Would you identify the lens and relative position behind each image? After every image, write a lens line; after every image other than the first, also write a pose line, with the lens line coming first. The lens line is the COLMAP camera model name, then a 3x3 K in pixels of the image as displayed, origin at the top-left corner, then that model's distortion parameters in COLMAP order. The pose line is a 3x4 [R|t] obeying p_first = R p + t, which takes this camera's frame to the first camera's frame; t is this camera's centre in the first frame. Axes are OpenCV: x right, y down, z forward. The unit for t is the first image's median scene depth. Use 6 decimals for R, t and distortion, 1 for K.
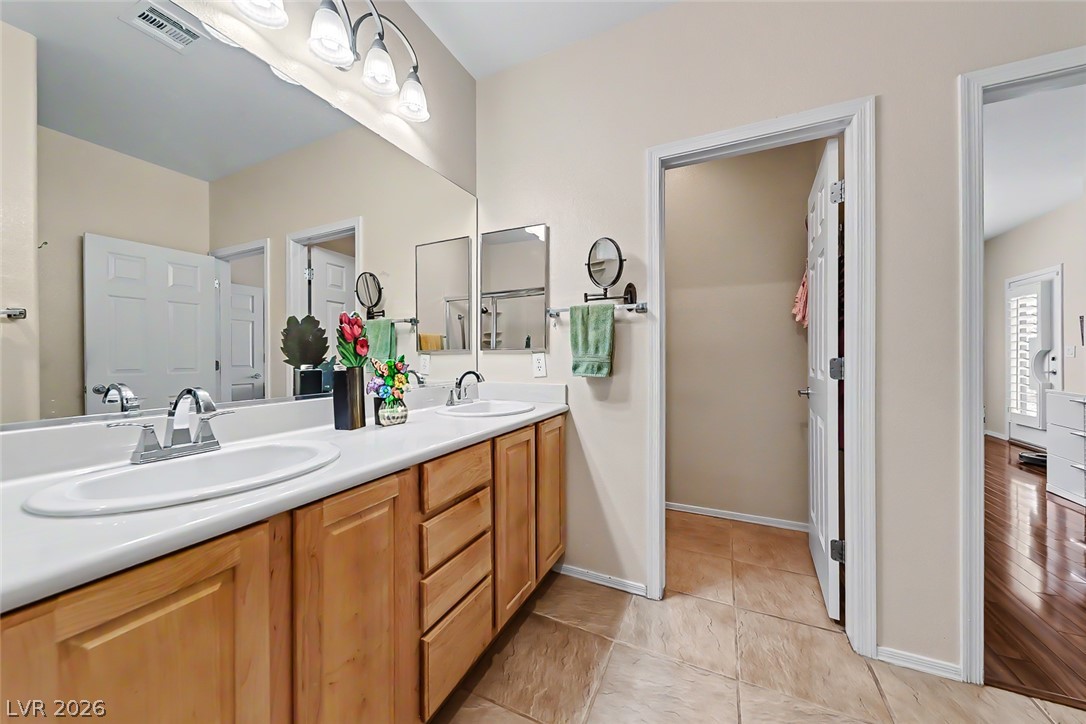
lens RADIAL K [[381.4, 0, 539.7], [0, 381.4, 362.1], [0, 0, 1]] dist [-0.000436, 0.000048]
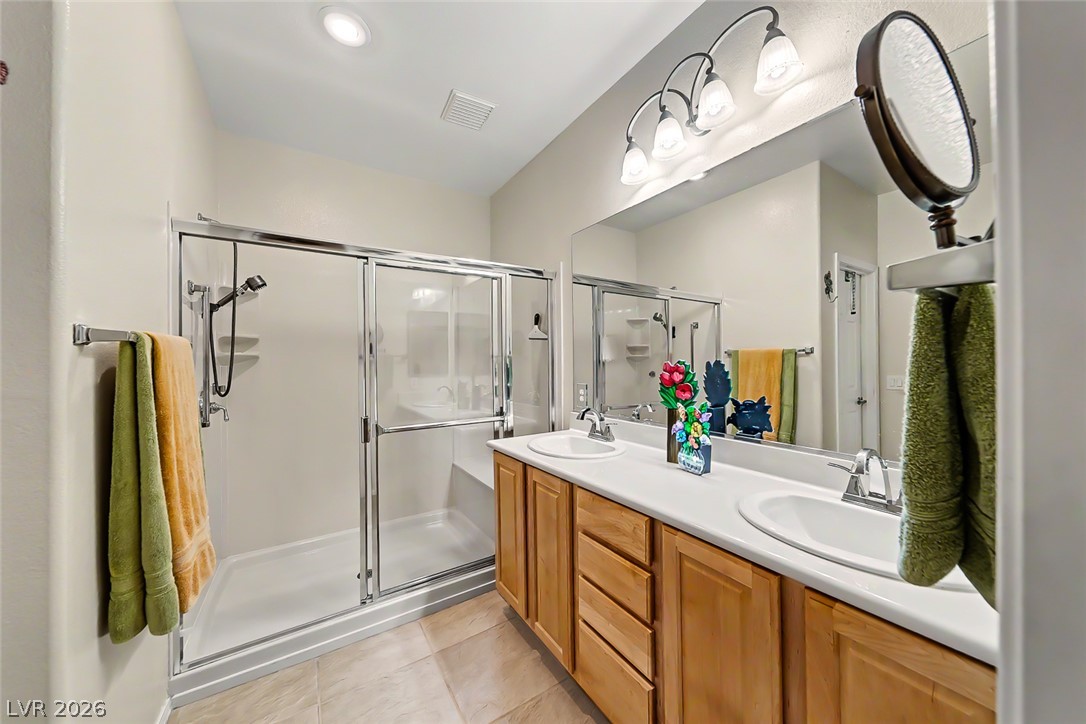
lens RADIAL K [[375.8, 0, 542.8], [0, 375.8, 368.7], [0, 0, 1]] dist [-0.000104, -0.000026]
pose [[-0.527249, 0.024582, -0.849355, 0.653321], [-0.000048, 0.999581, 0.028960, -0.135271], [0.849711, 0.015310, -0.527027, 1.211711]]
